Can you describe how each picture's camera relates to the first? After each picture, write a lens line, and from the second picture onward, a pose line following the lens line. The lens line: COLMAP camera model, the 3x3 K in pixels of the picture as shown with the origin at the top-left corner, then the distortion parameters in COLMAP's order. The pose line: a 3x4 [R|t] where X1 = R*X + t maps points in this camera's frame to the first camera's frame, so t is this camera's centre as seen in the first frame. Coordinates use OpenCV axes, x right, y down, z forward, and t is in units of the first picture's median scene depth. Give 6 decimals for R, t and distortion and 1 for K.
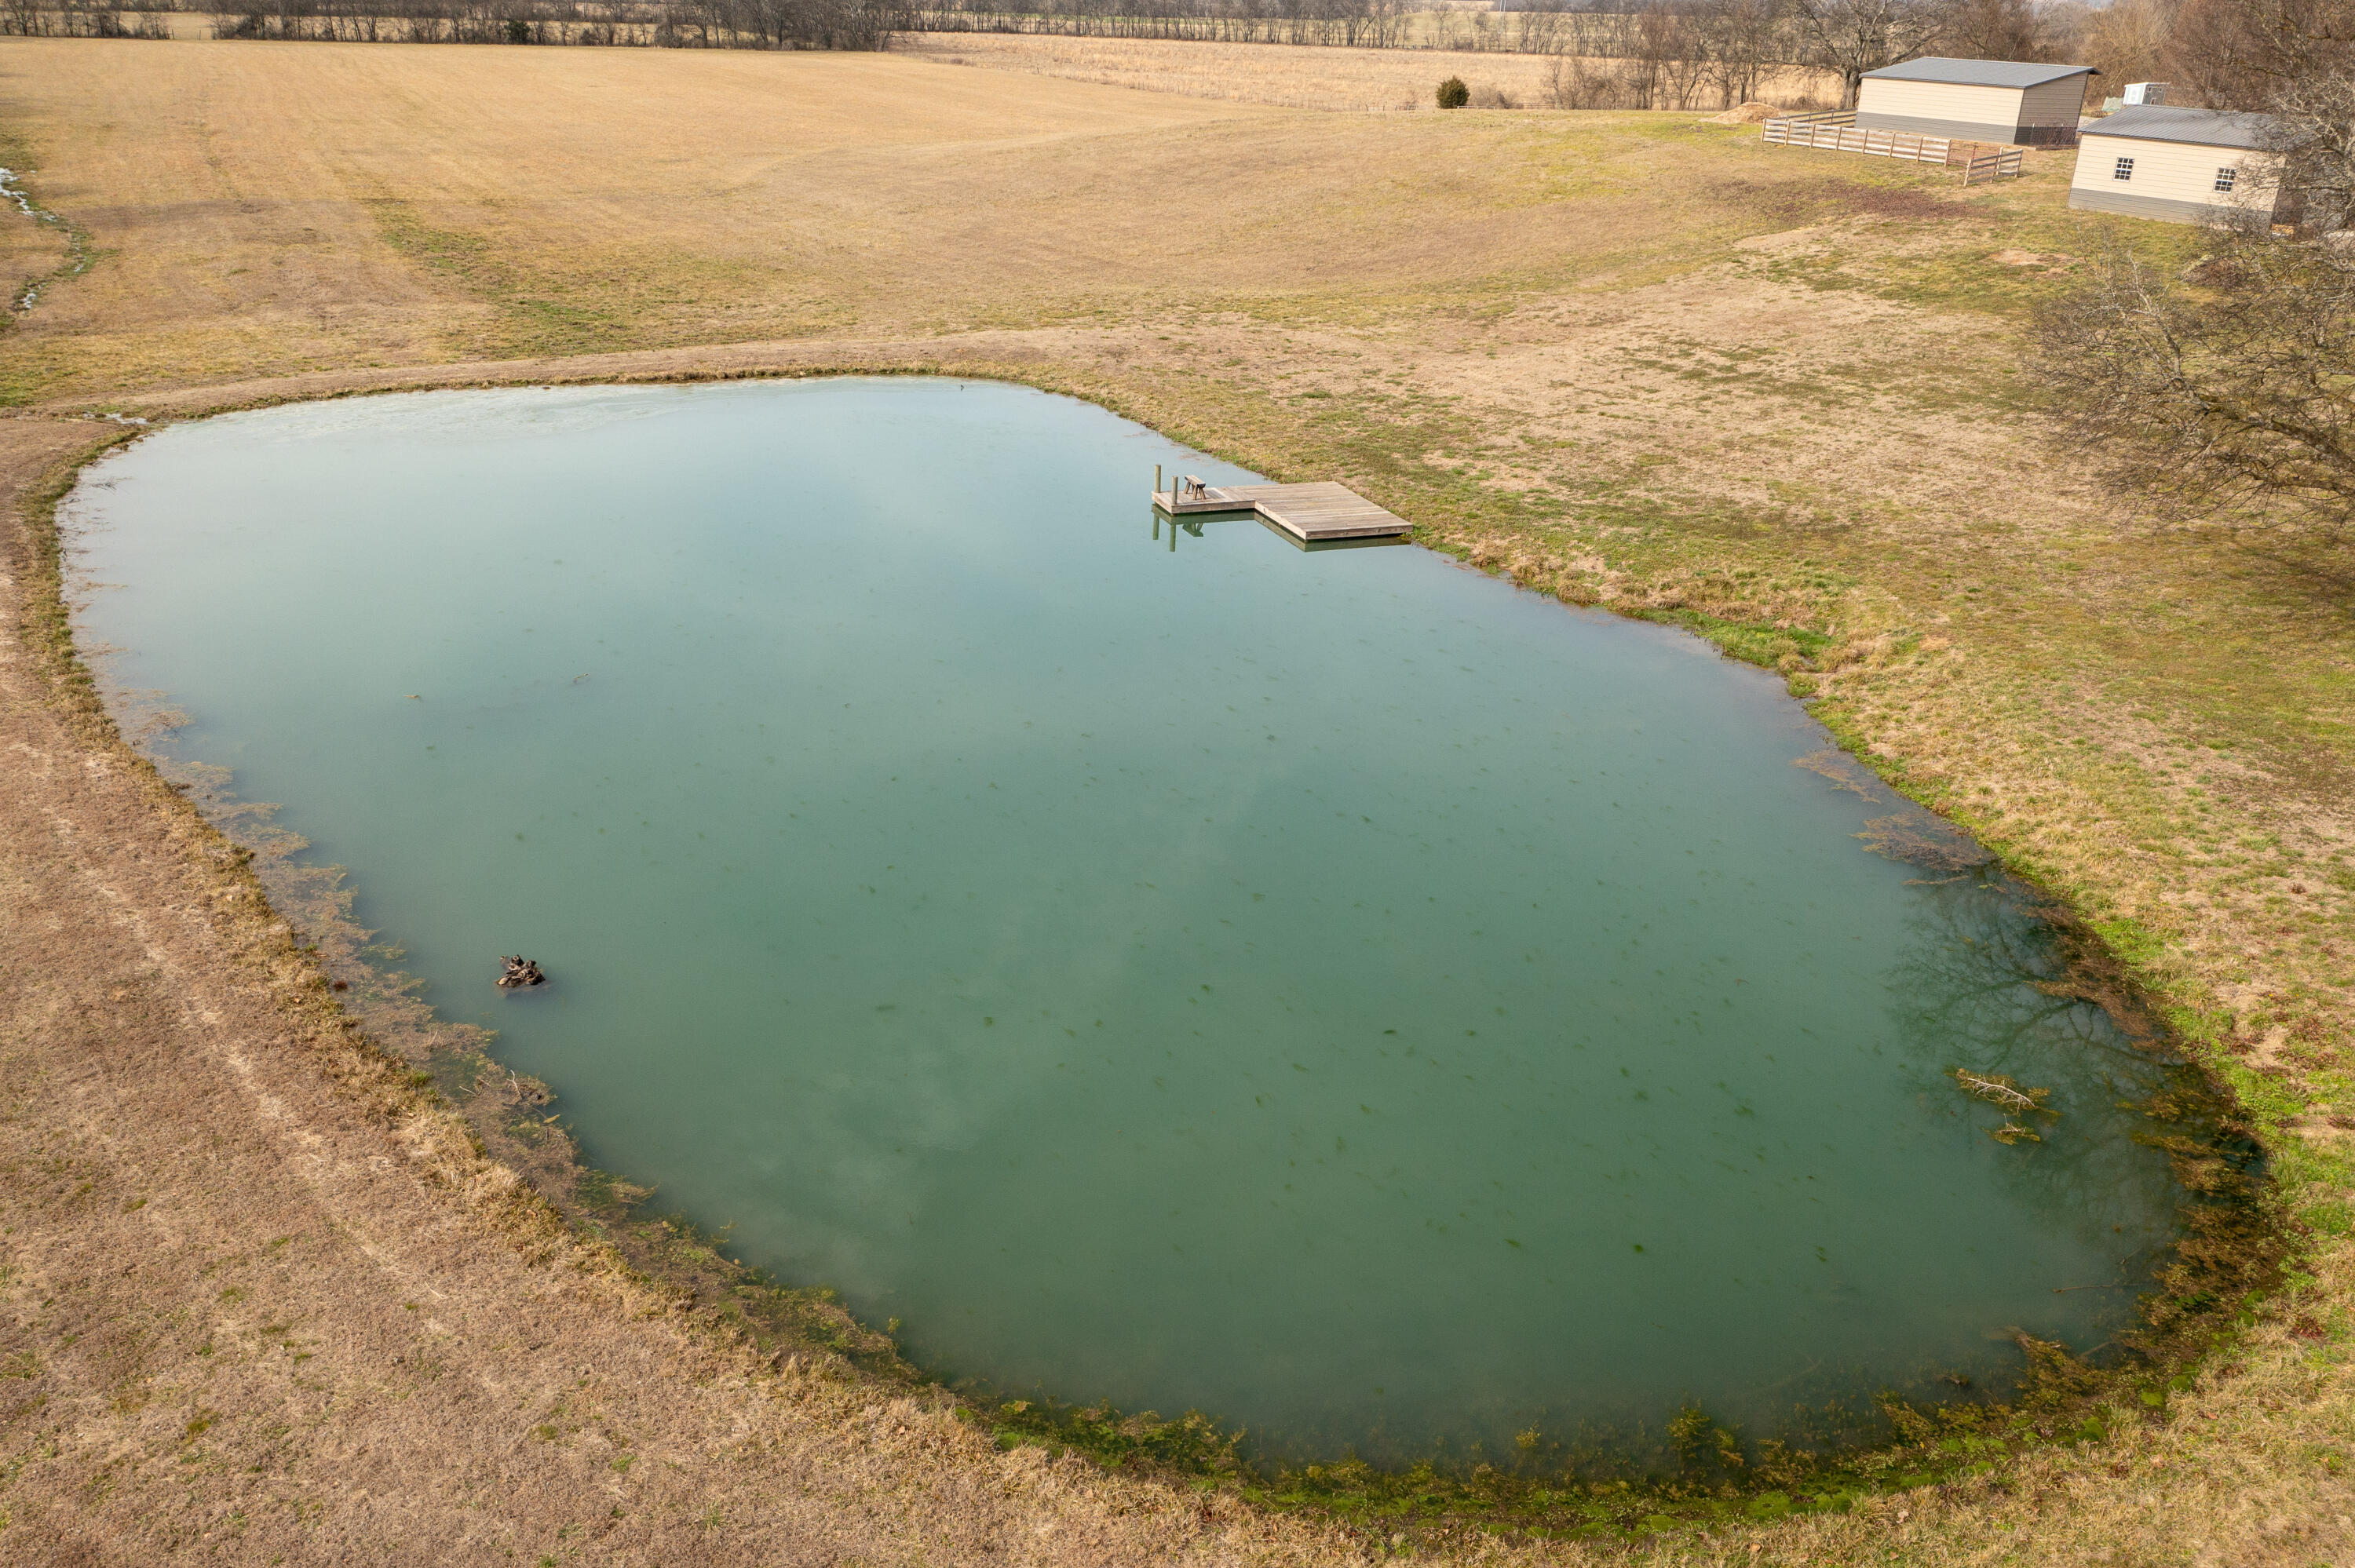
lens RADIAL K [[1868.2, 0, 1165.8], [0, 1868.2, 772.2], [0, 0, 1]] dist [-0.008813, 0.013946]
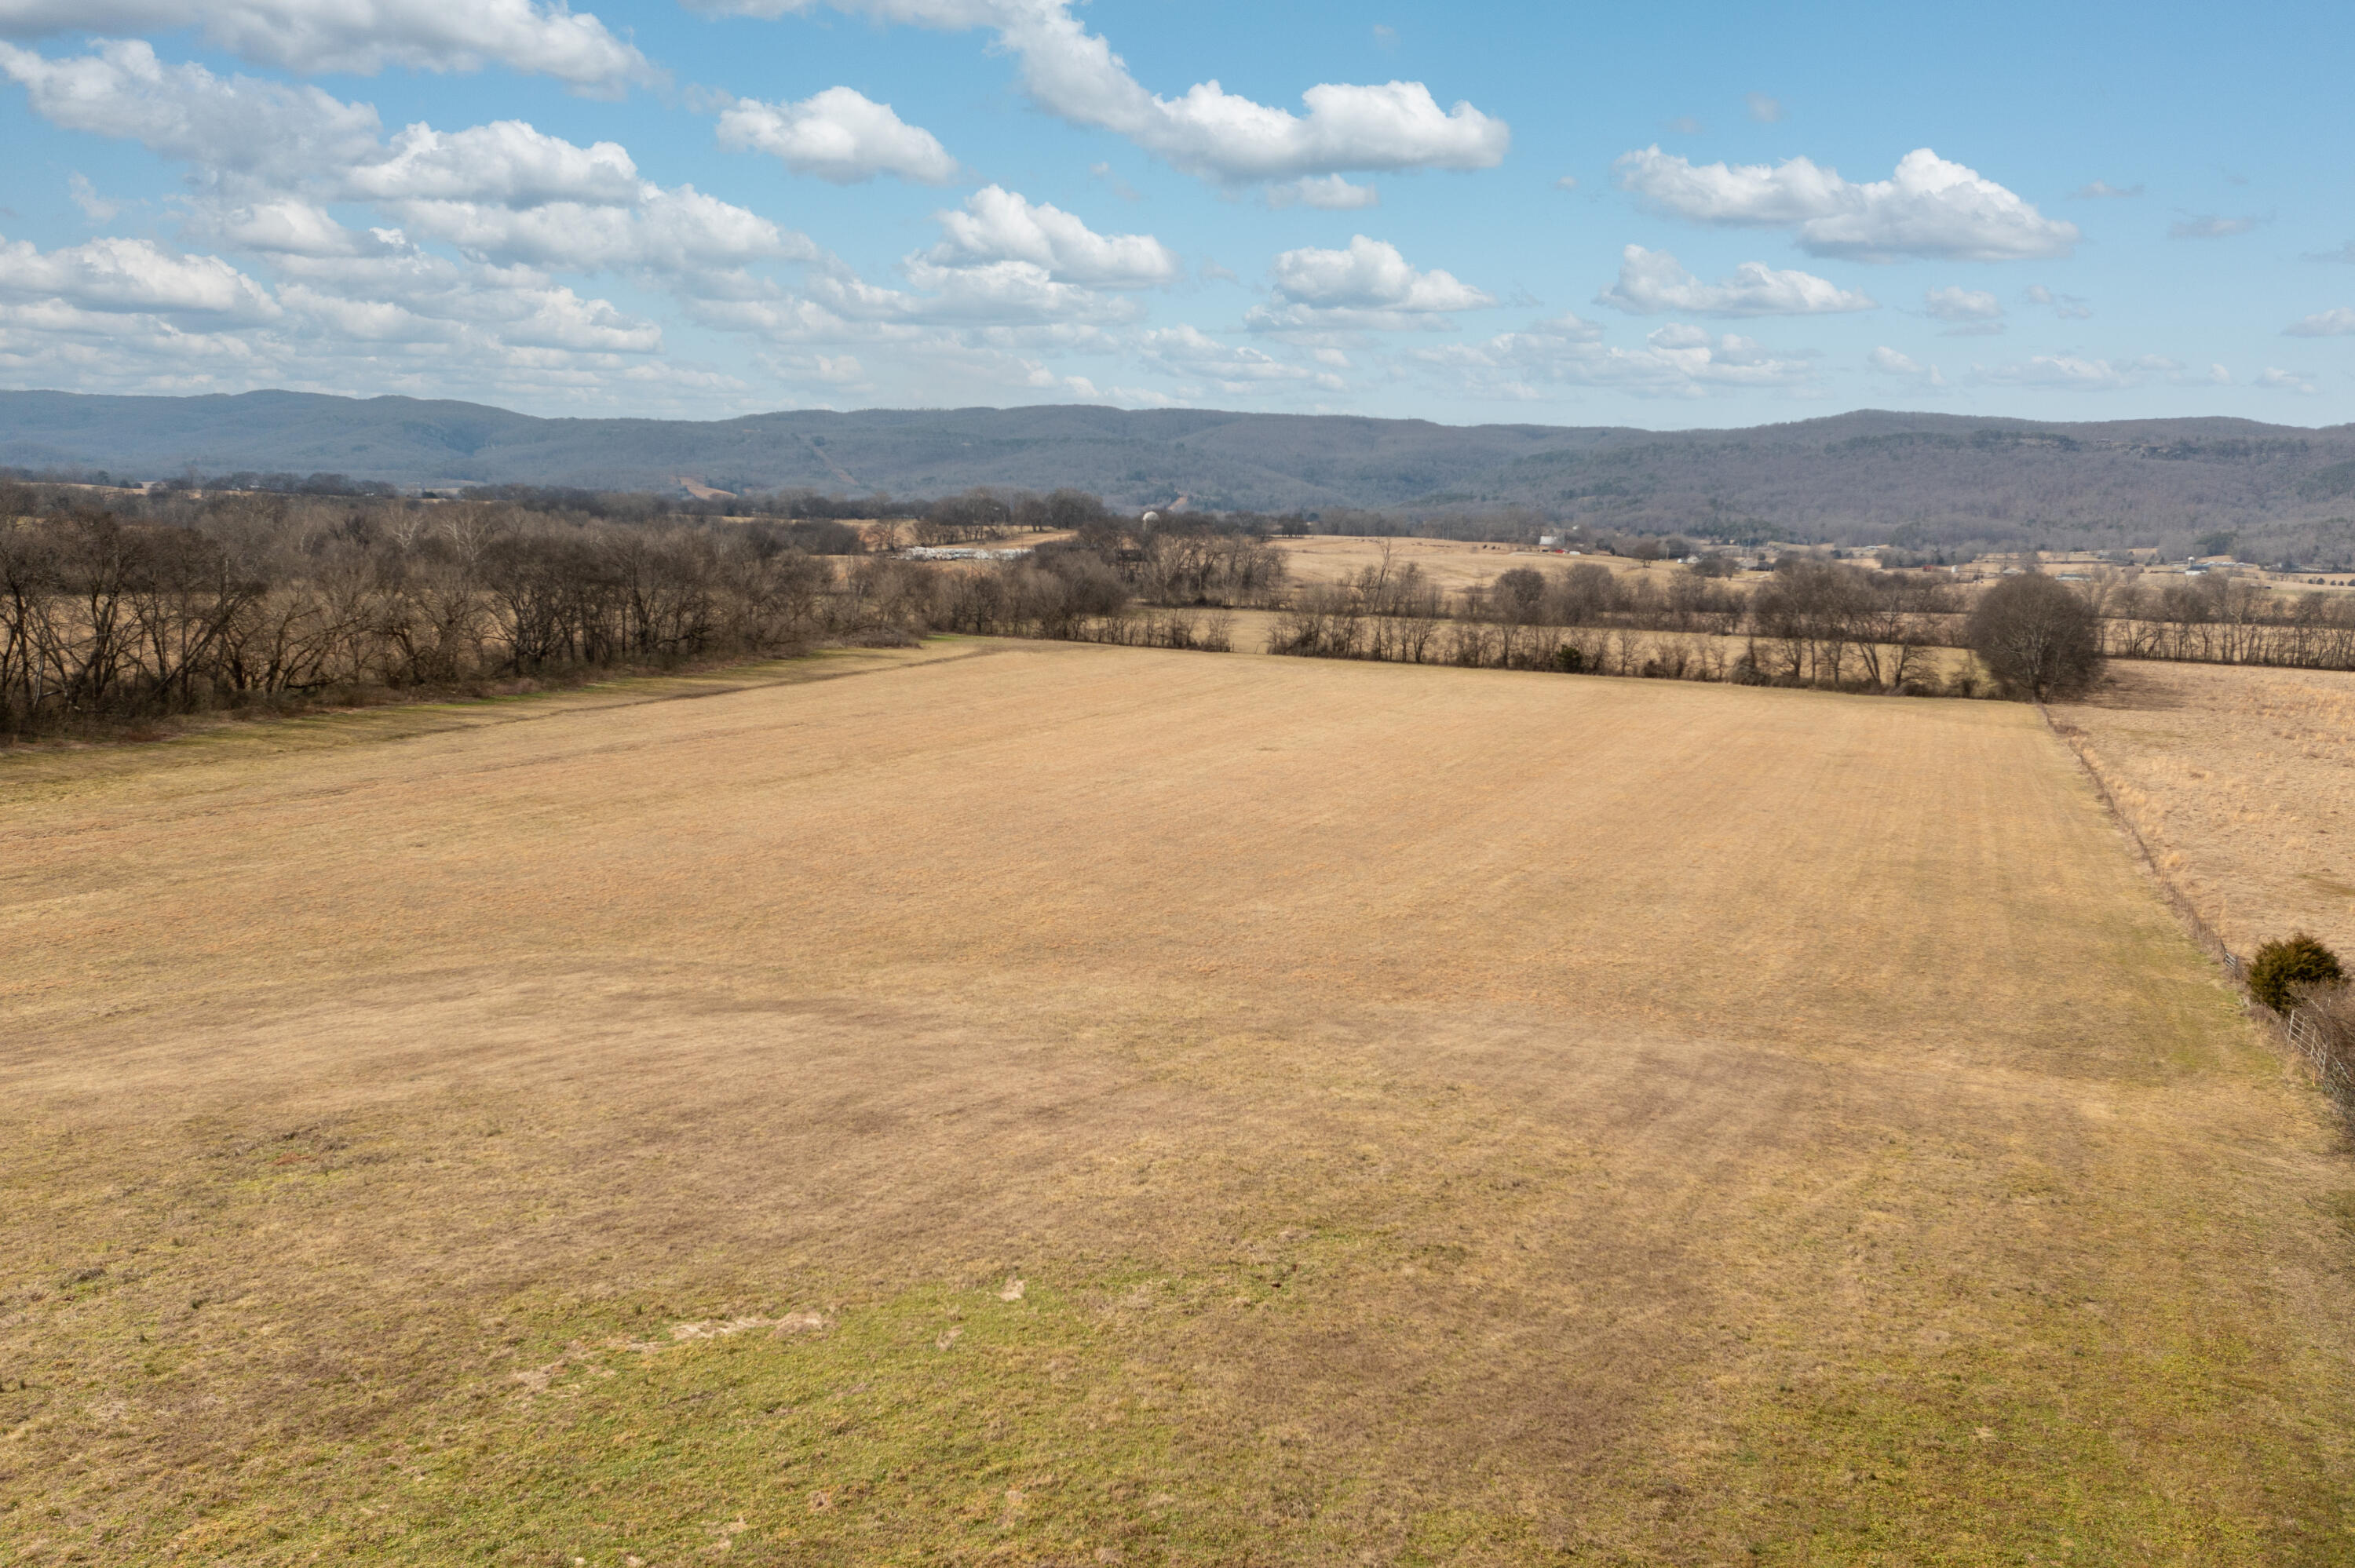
lens RADIAL K [[1868.2, 0, 1178.0], [0, 1868.2, 745.7], [0, 0, 1]] dist [-0.008813, 0.013946]
pose [[0.700156, 0.078422, -0.709670, 0.691137], [-0.292283, 0.938332, -0.184675, -0.693606], [0.651423, 0.336725, 0.679900, 1.452007]]
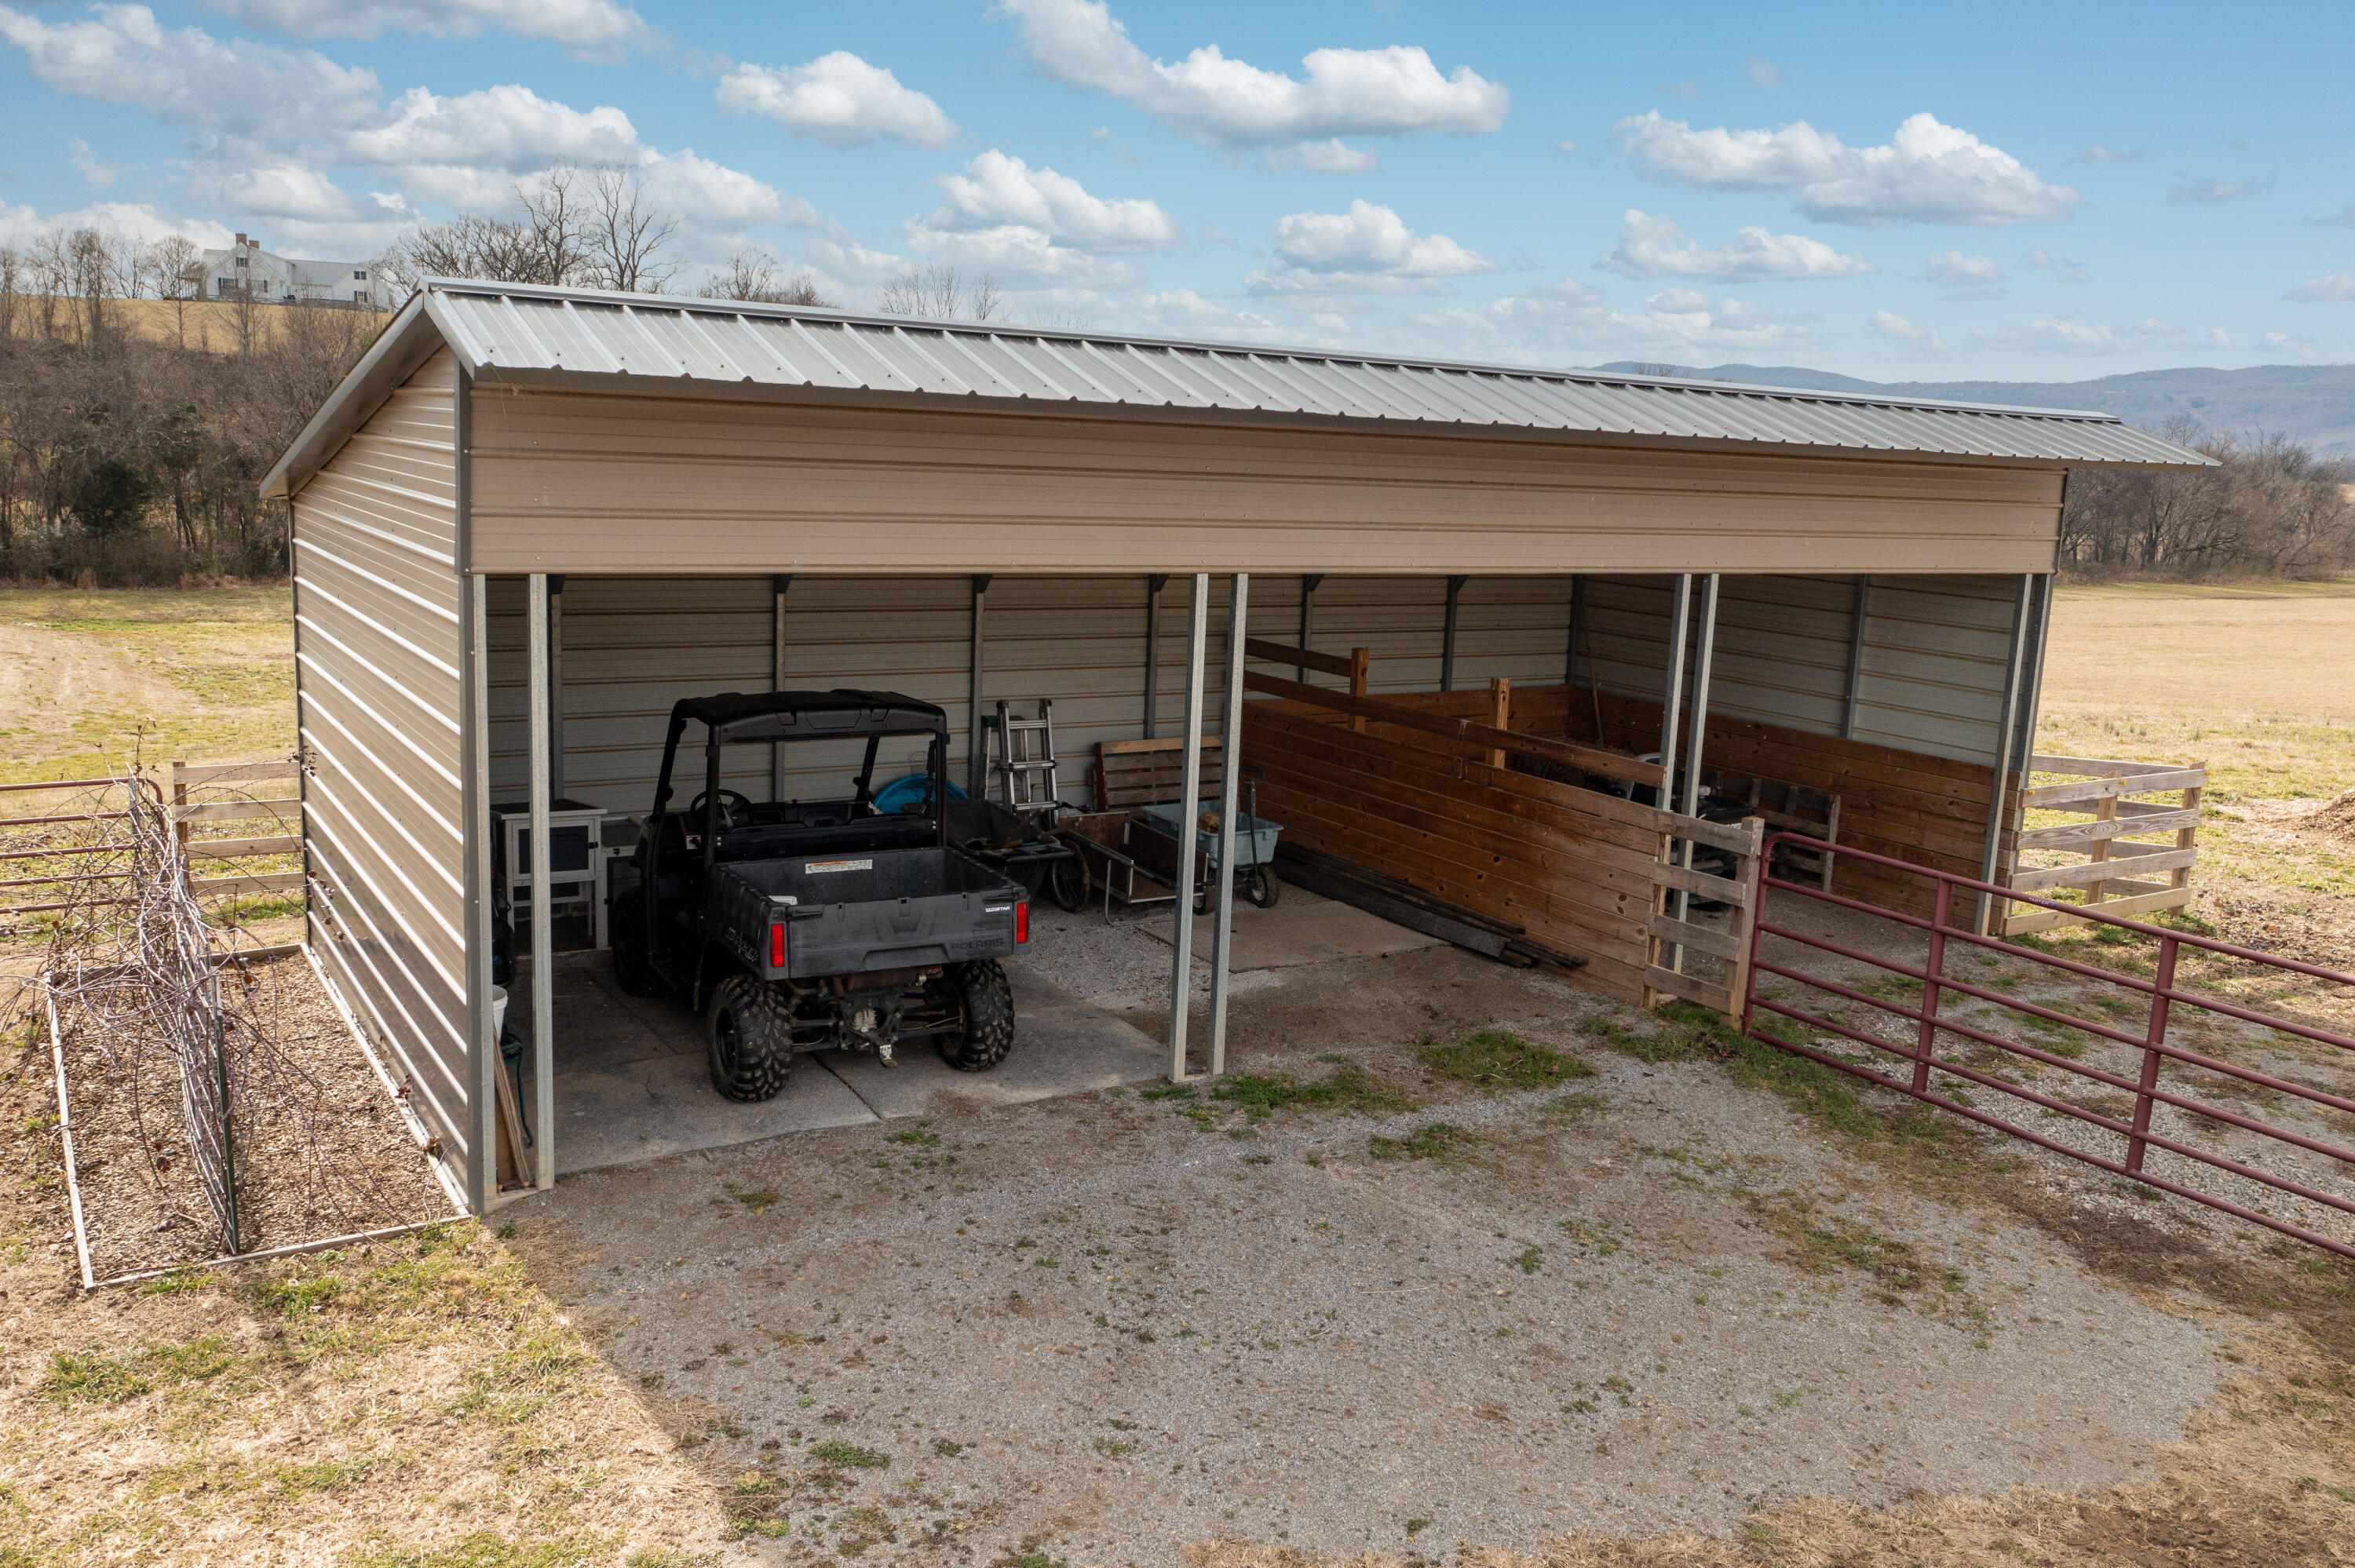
lens RADIAL K [[1868.2, 0, 1164.1], [0, 1868.2, 789.9], [0, 0, 1]] dist [-0.008813, 0.013946]
pose [[0.095558, 0.158010, -0.982803, 0.674193], [-0.427545, 0.898127, 0.102827, -0.443756], [0.898930, 0.410366, 0.153380, 1.197324]]
